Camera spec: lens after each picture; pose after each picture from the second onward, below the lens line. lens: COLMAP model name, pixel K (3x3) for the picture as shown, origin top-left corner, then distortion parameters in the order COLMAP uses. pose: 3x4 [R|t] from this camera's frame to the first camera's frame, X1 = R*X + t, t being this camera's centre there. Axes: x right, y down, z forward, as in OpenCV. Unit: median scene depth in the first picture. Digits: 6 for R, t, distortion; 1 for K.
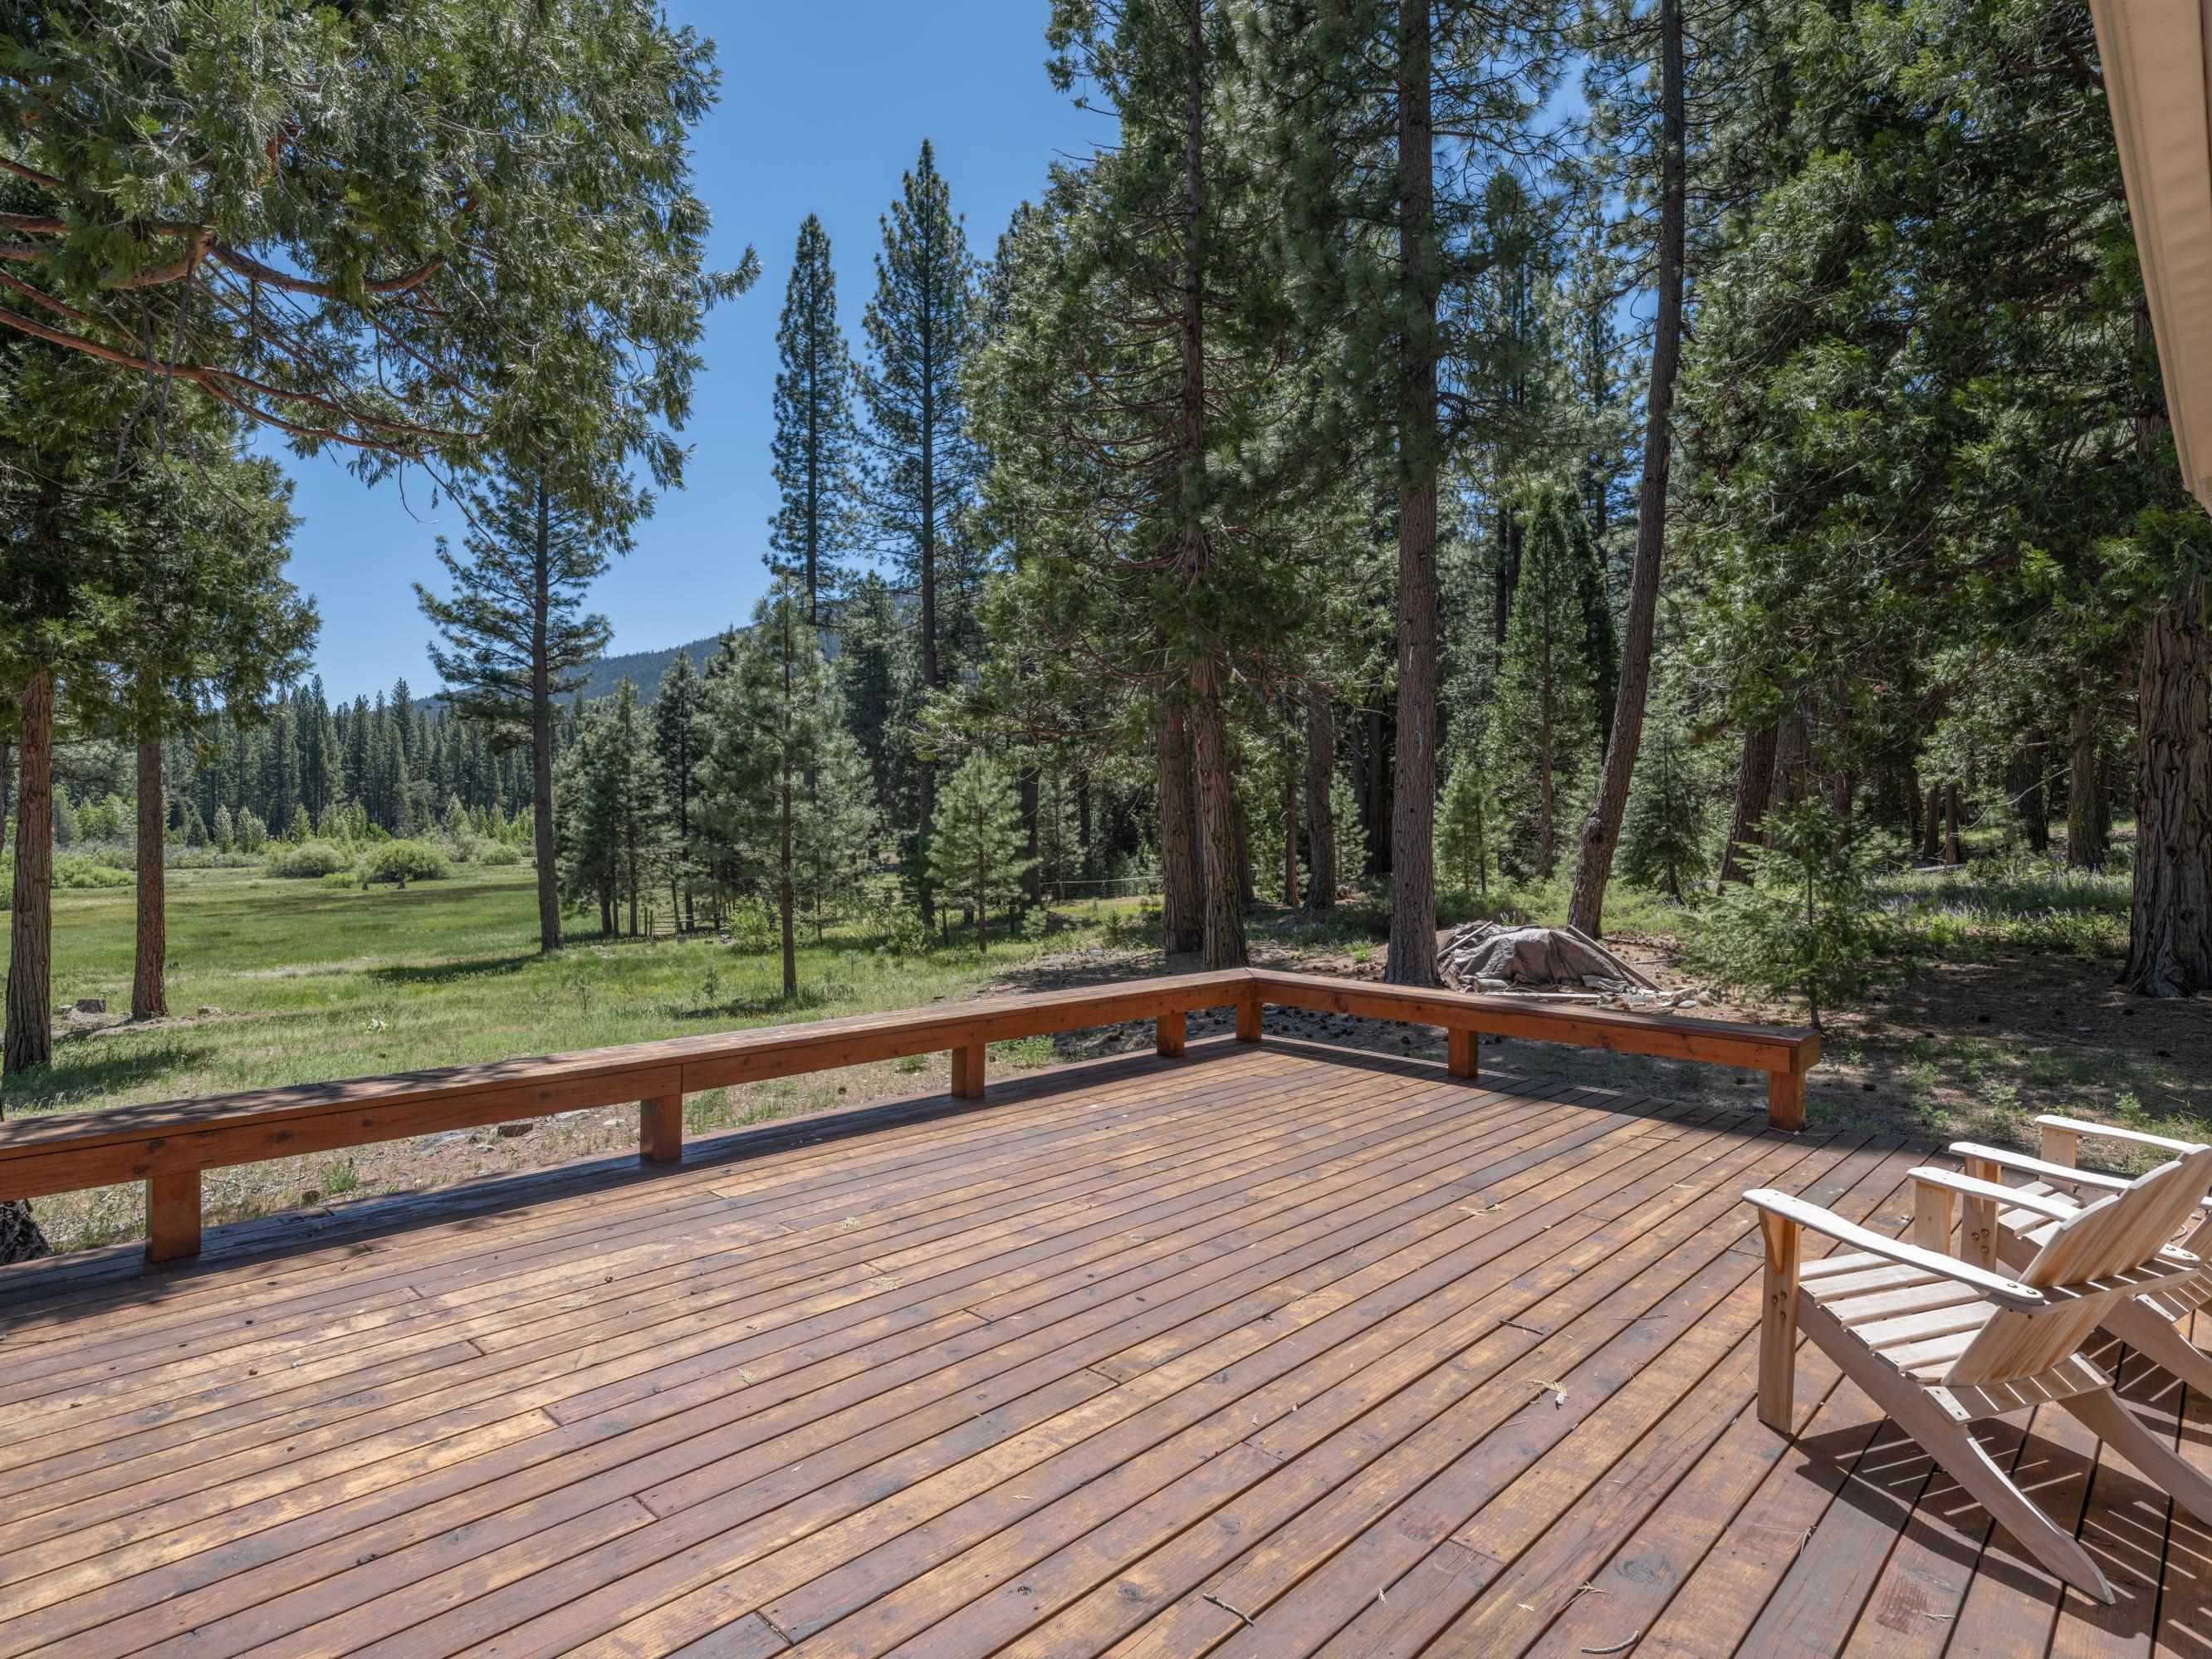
lens RADIAL K [[1179.4, 0, 1111.3], [0, 1179.4, 828.7], [0, 0, 1]] dist [0.007882, -0.003422]
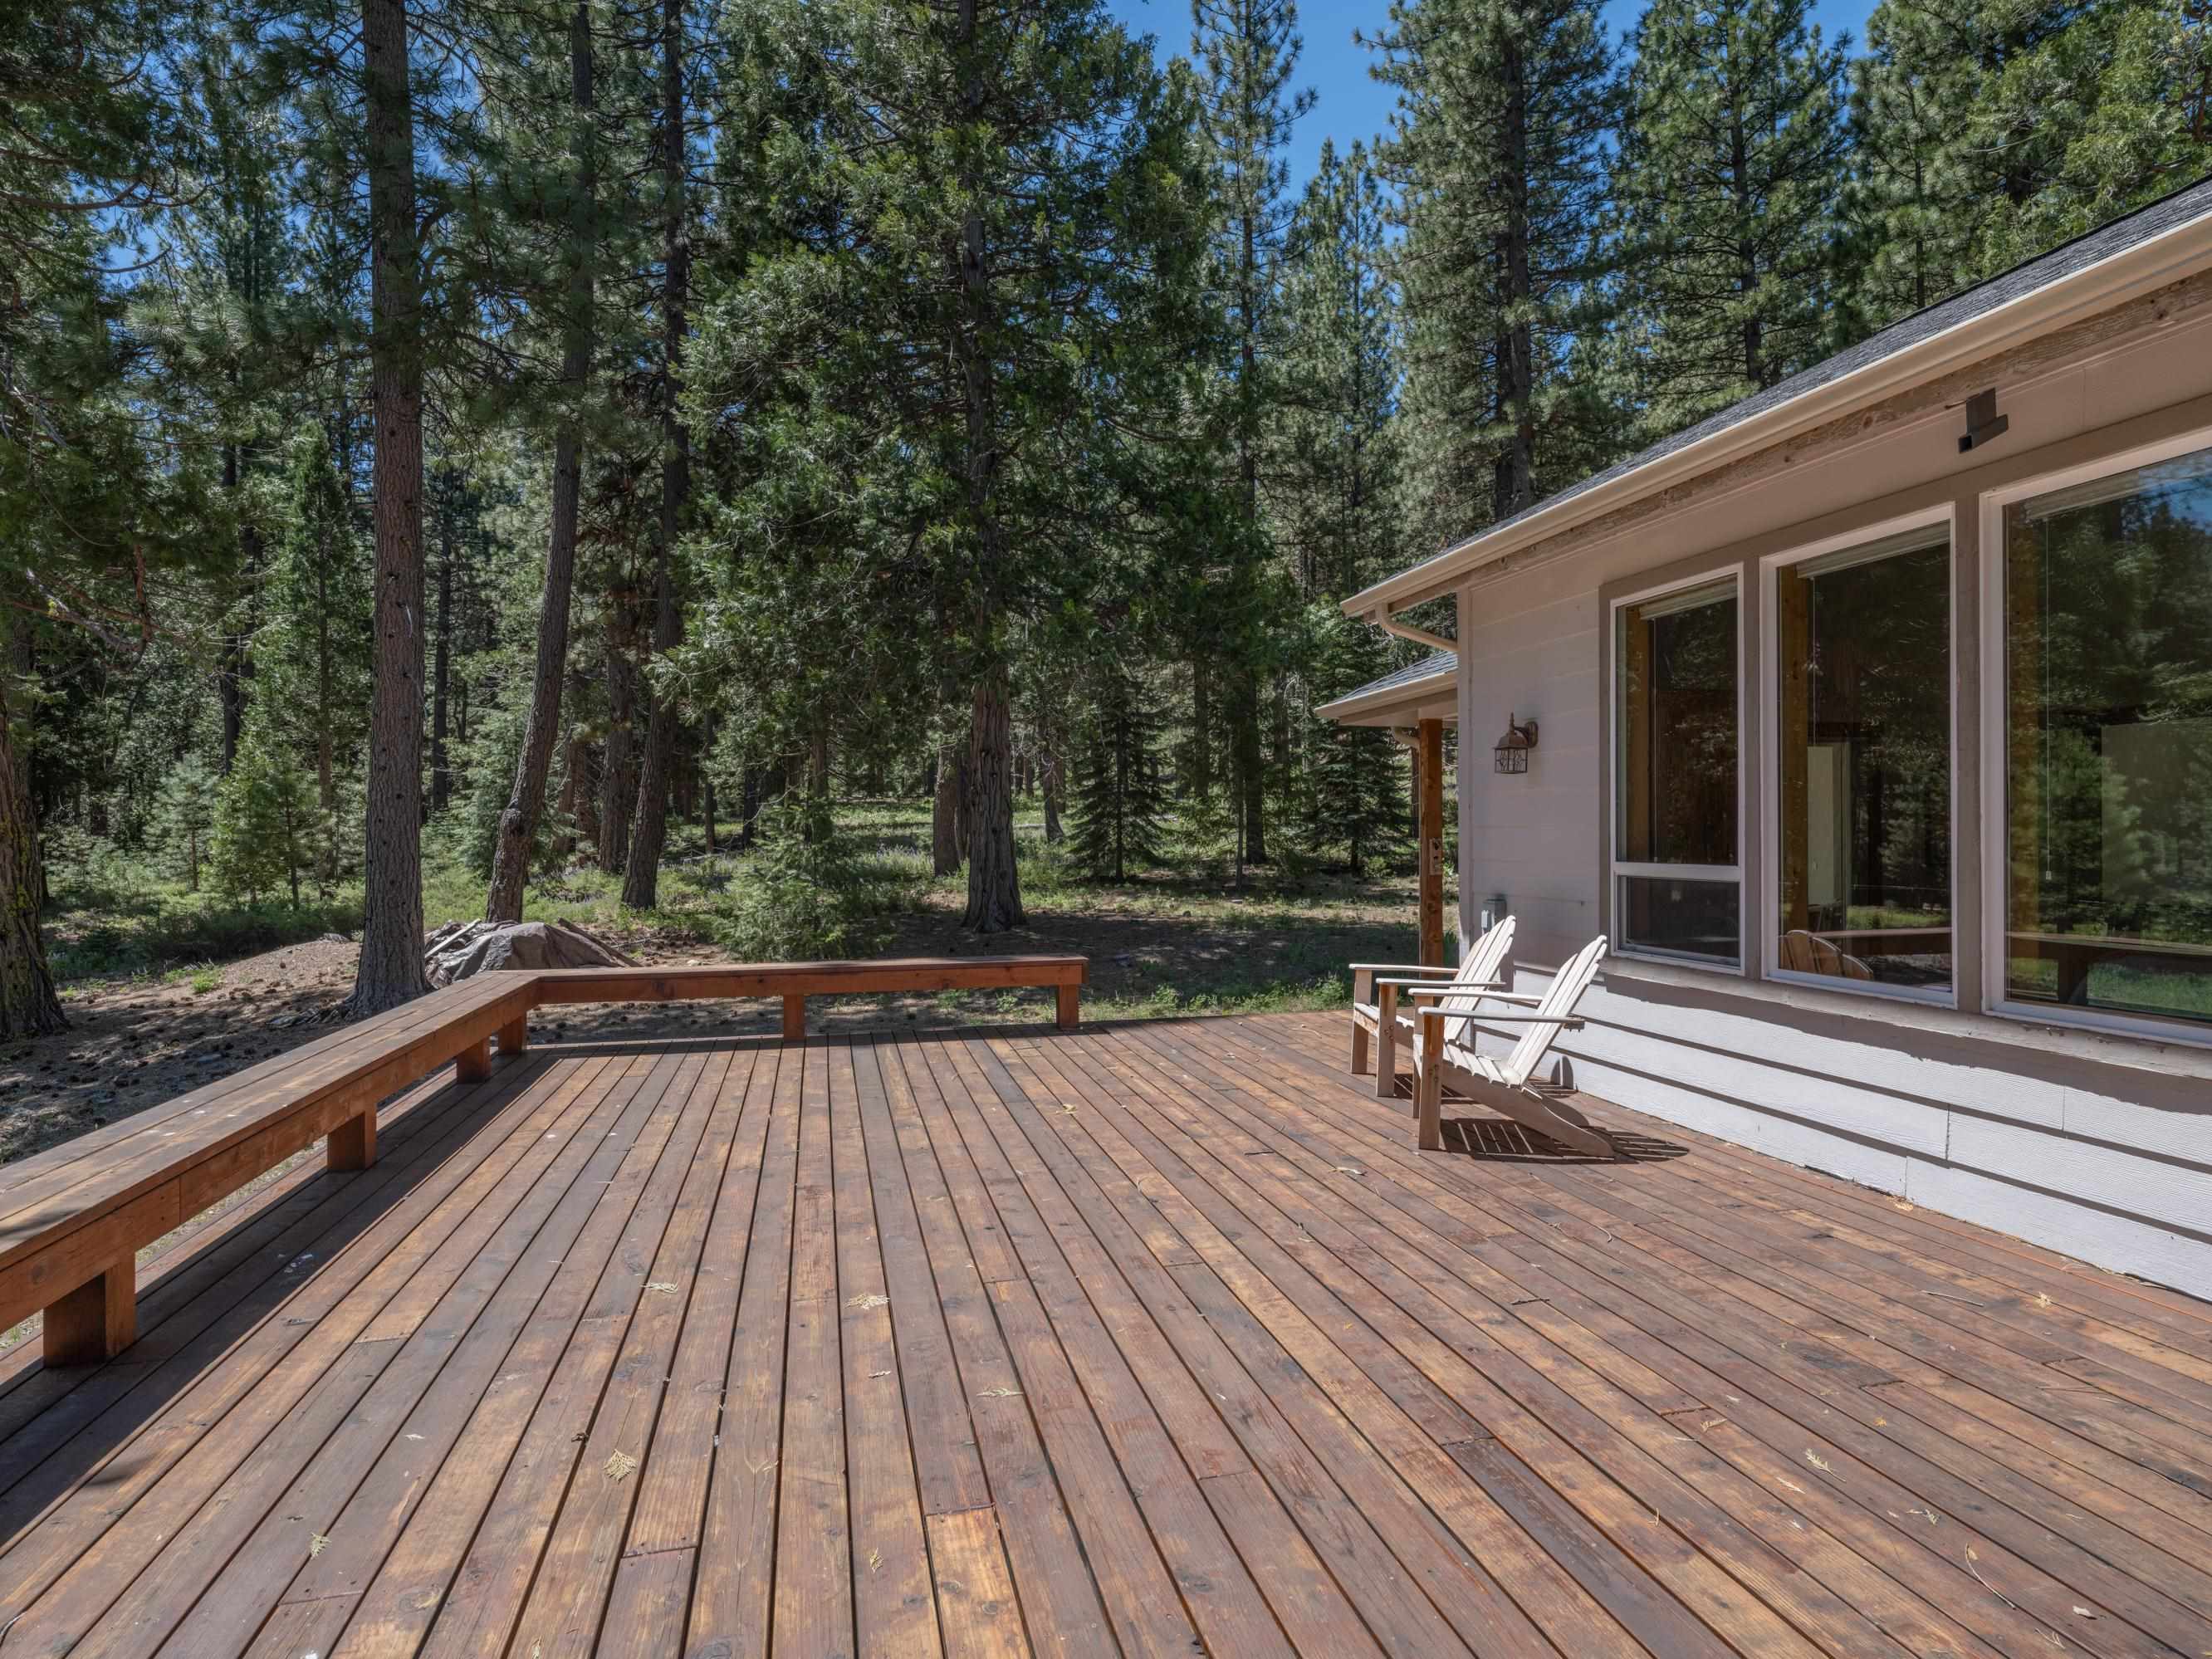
lens RADIAL K [[1179.4, 0, 1113.8], [0, 1179.4, 835.6], [0, 0, 1]] dist [0.007882, -0.003422]
pose [[0.527847, -0.012383, 0.849249, -0.655333], [0.008084, 0.999922, 0.009555, 0.029524], [-0.849301, 0.001822, 0.527906, 0.308017]]
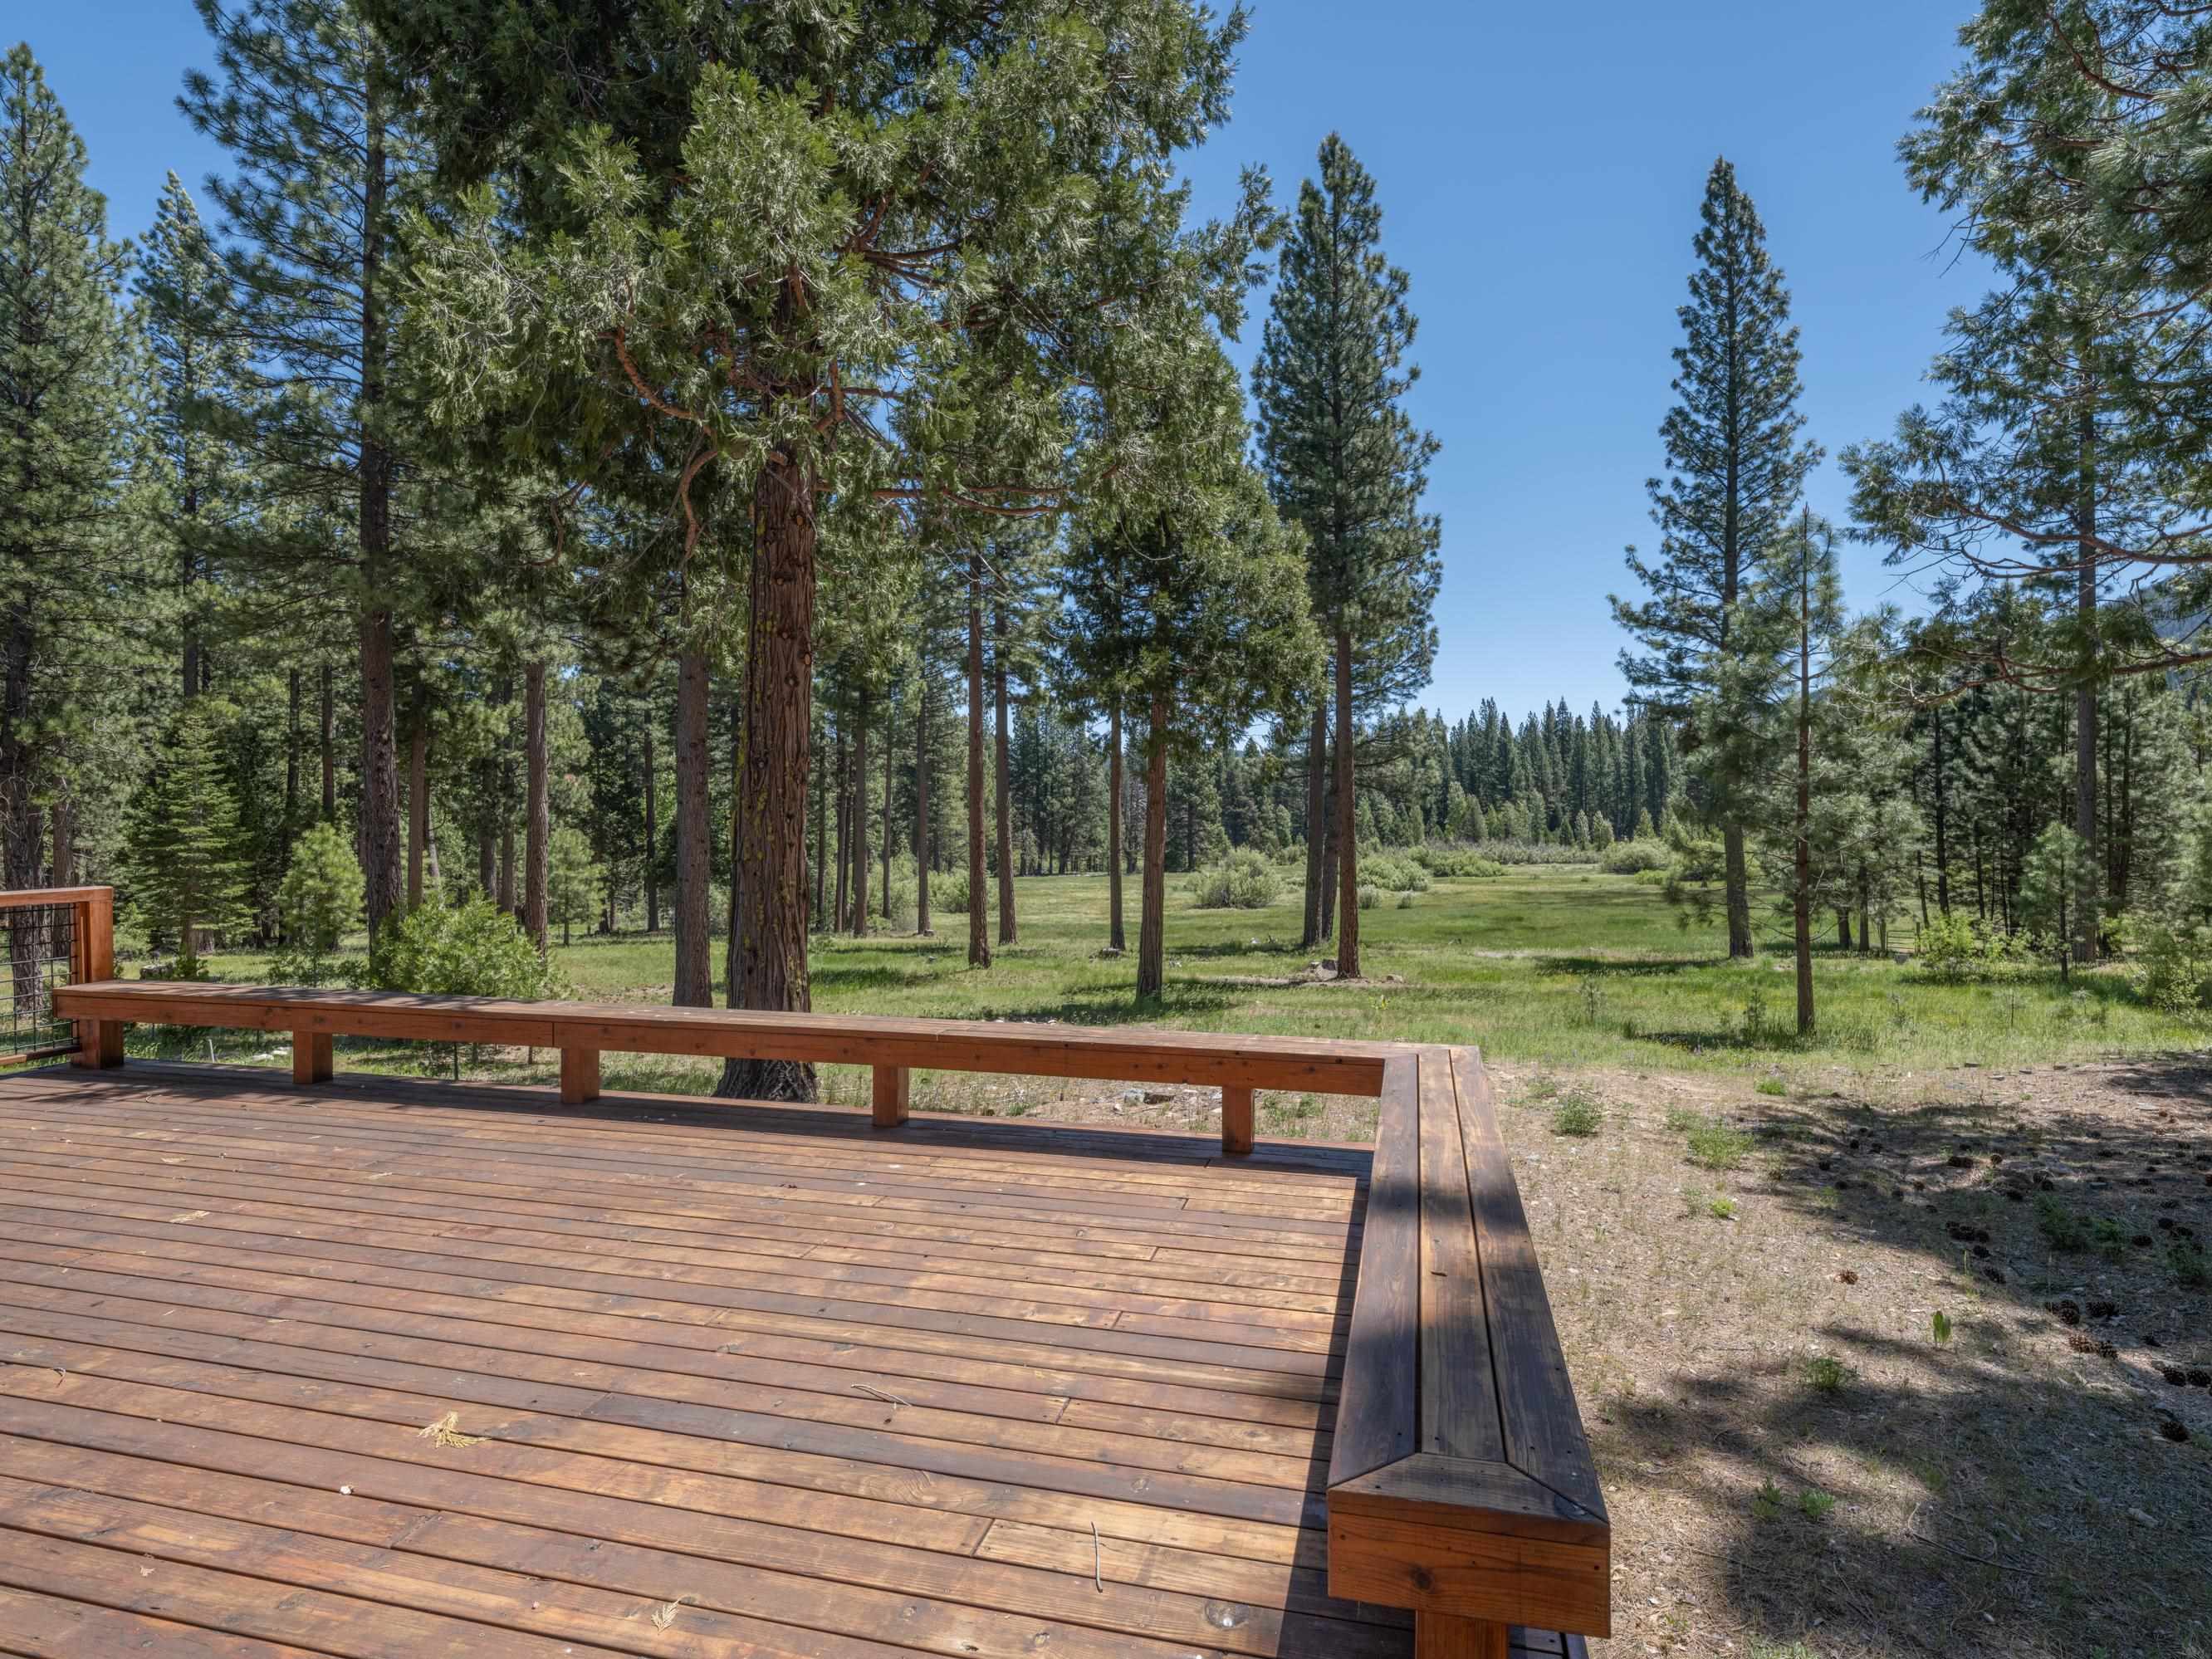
lens RADIAL K [[1179.4, 0, 1106.7], [0, 1179.4, 816.7], [0, 0, 1]] dist [0.007882, -0.003422]
pose [[0.497296, -0.009524, -0.867528, 0.977236], [-0.000519, 0.999936, -0.011276, 0.010775], [0.867581, 0.006058, 0.497260, 0.947724]]
